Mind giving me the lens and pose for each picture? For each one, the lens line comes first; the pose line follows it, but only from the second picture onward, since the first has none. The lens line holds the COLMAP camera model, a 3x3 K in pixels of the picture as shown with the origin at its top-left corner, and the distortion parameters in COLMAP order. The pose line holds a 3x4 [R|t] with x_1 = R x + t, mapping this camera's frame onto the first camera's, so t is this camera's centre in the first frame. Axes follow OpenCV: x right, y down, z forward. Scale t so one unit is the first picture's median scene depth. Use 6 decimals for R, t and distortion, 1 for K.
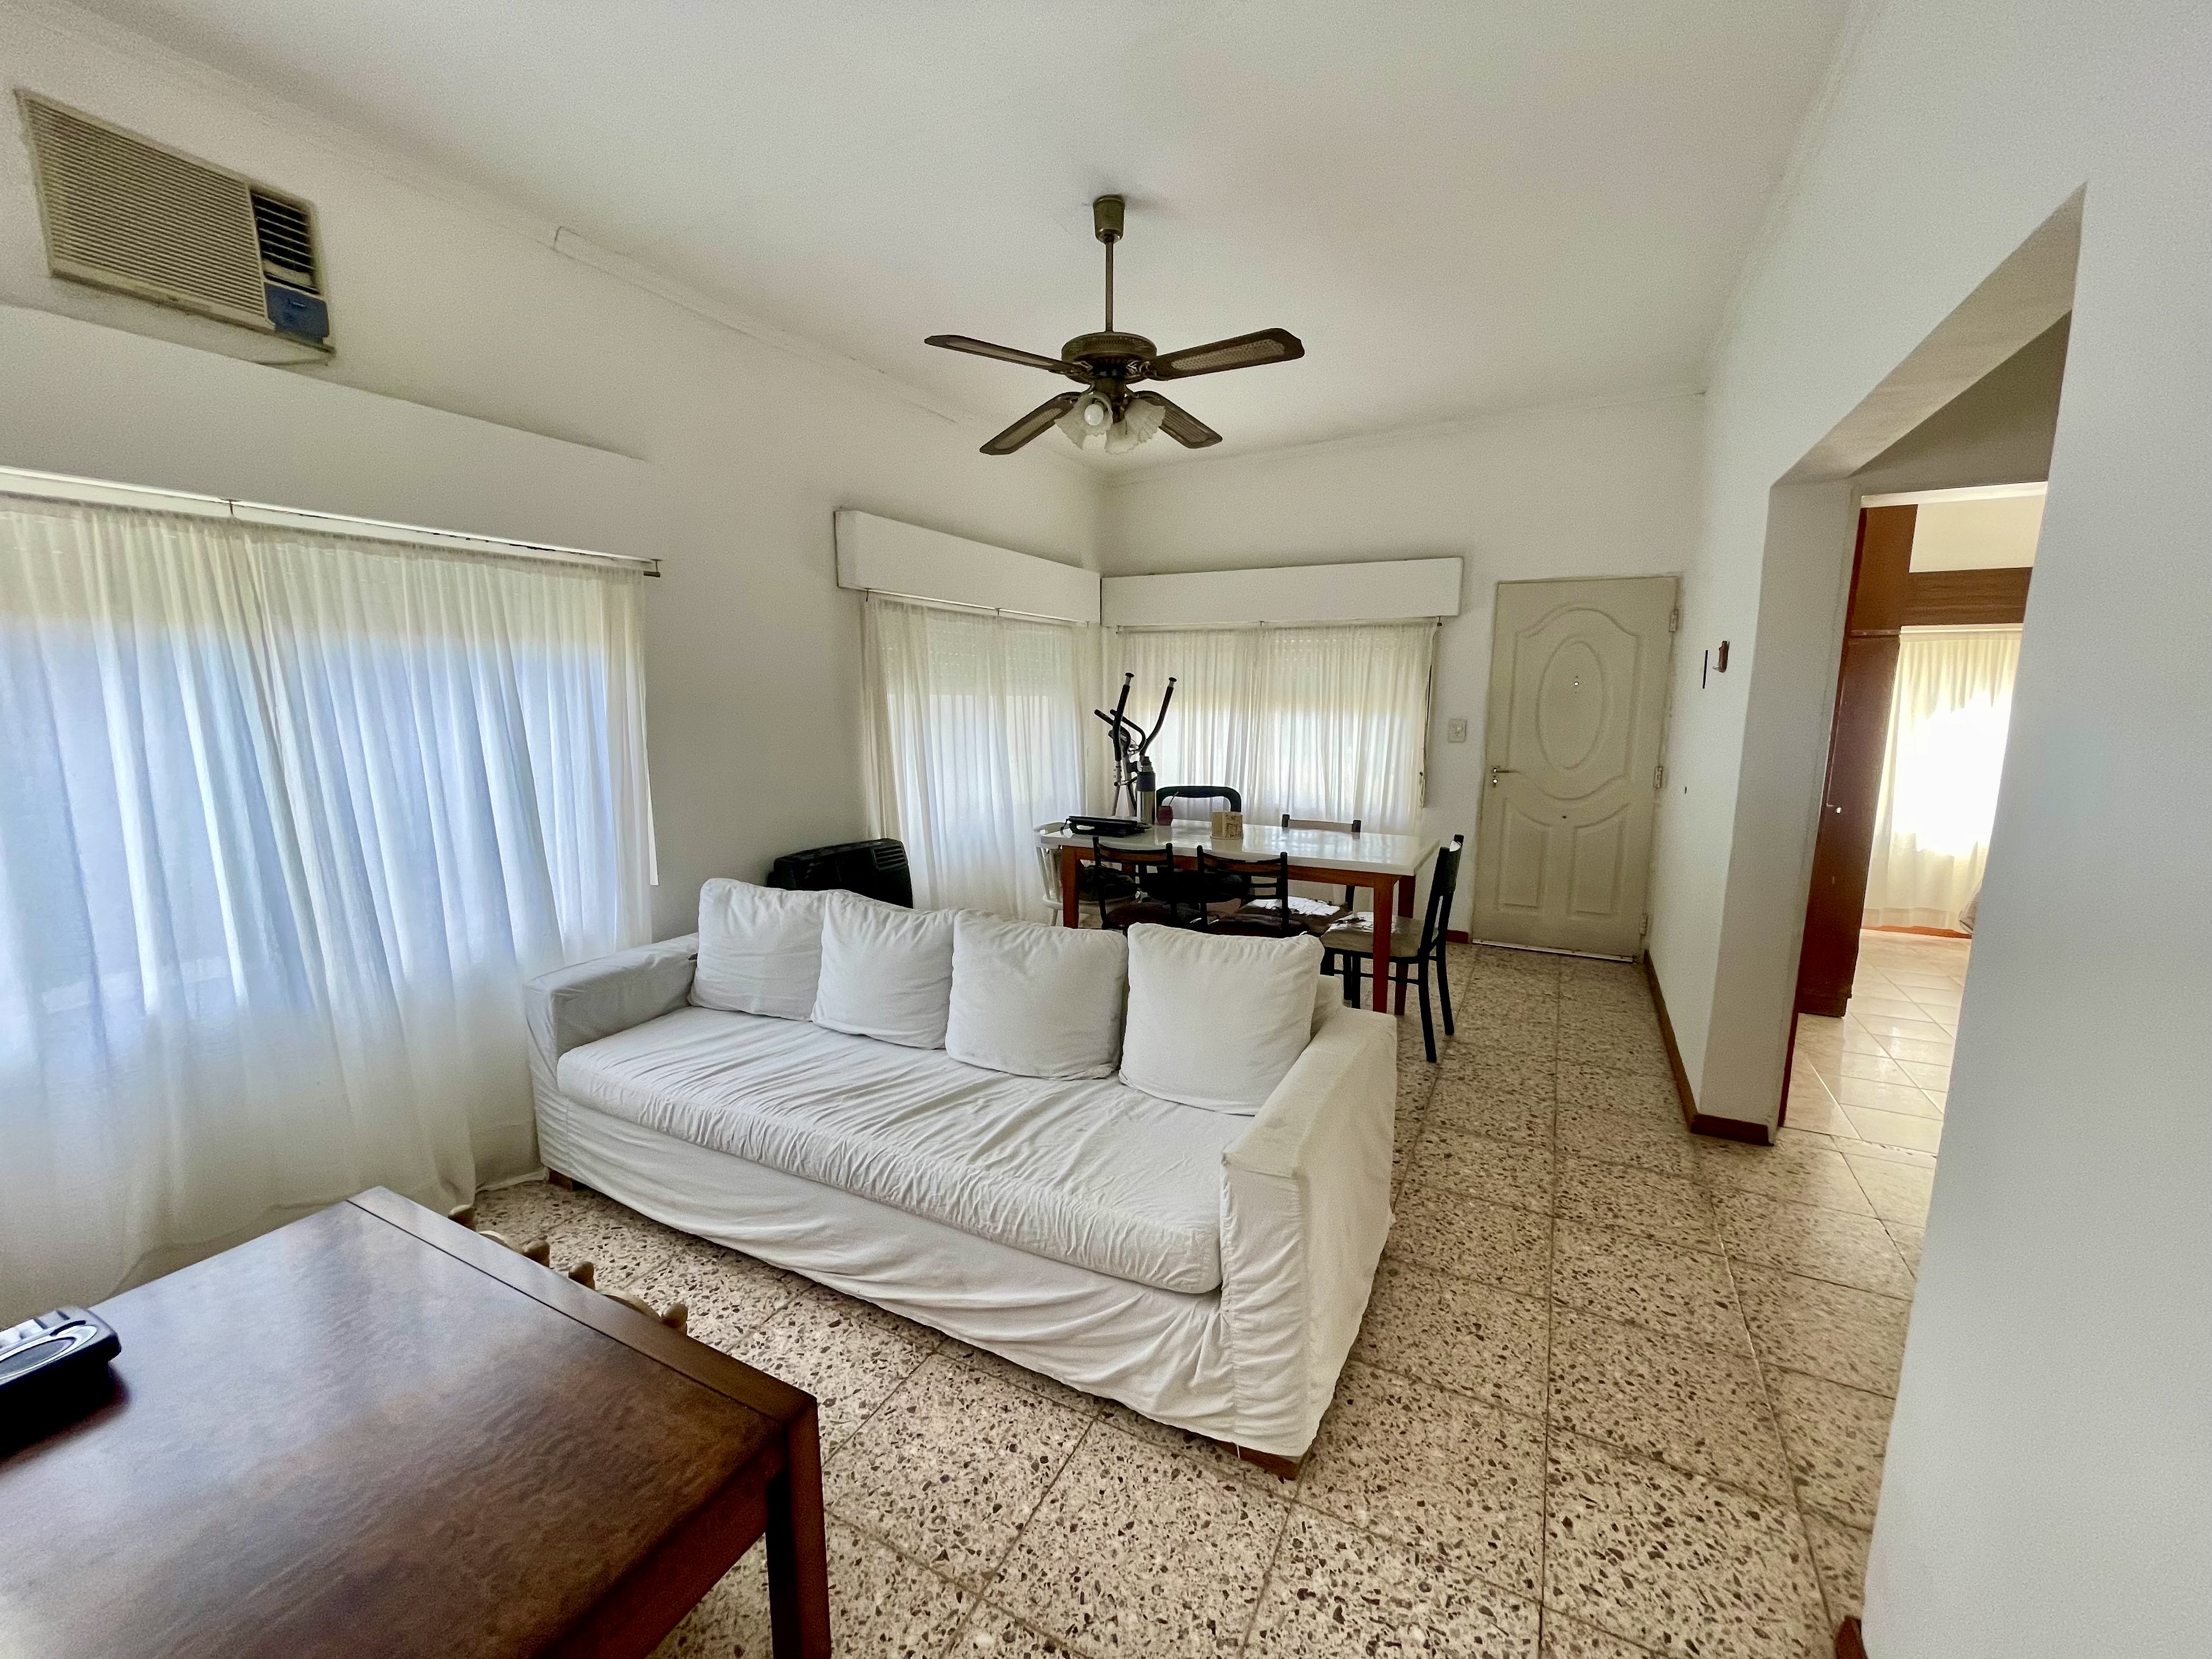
lens RADIAL K [[885.3, 0, 1110.1], [0, 885.3, 834.9], [0, 0, 1]] dist [-0.004851, -0.000105]
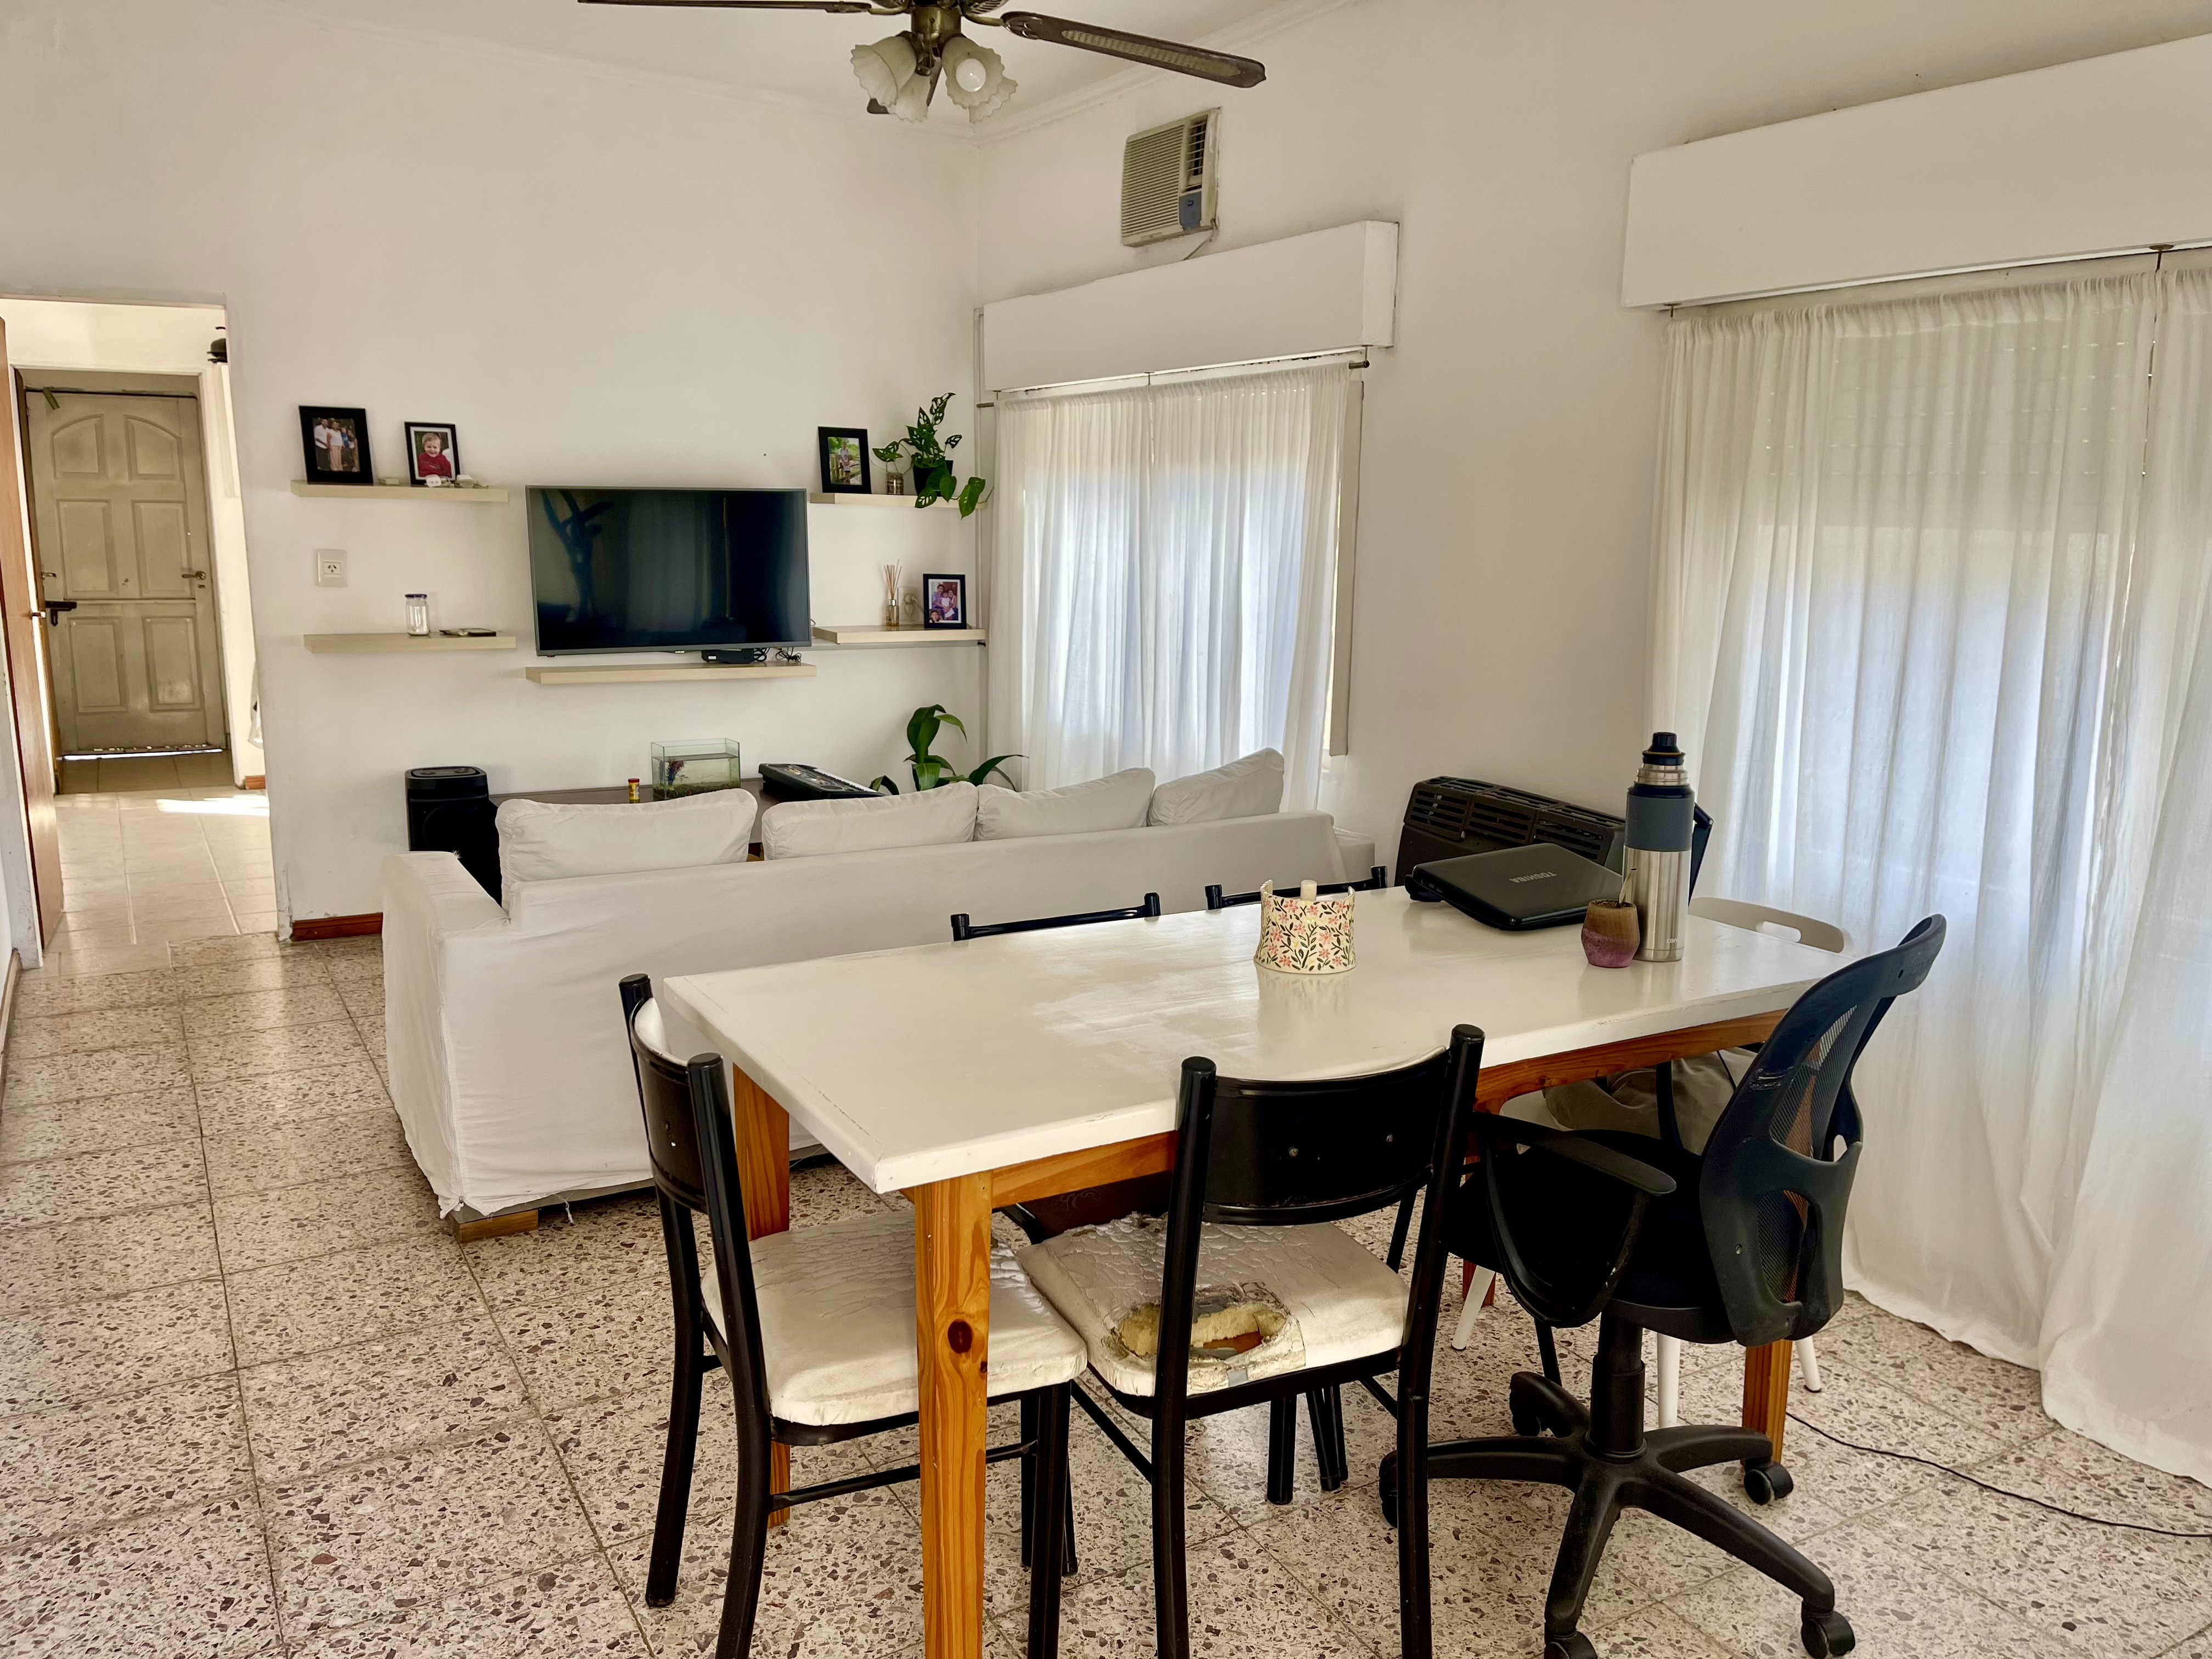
lens RADIAL K [[1655.7, 0, 1110.4], [0, 1655.7, 823.8], [0, 0, 1]] dist [0.051565, -0.050501]
pose [[-0.534407, 0.150870, -0.831653, 1.081114], [-0.145175, 0.952934, 0.266159, -0.316143], [0.832666, 0.262972, -0.487352, 1.960953]]
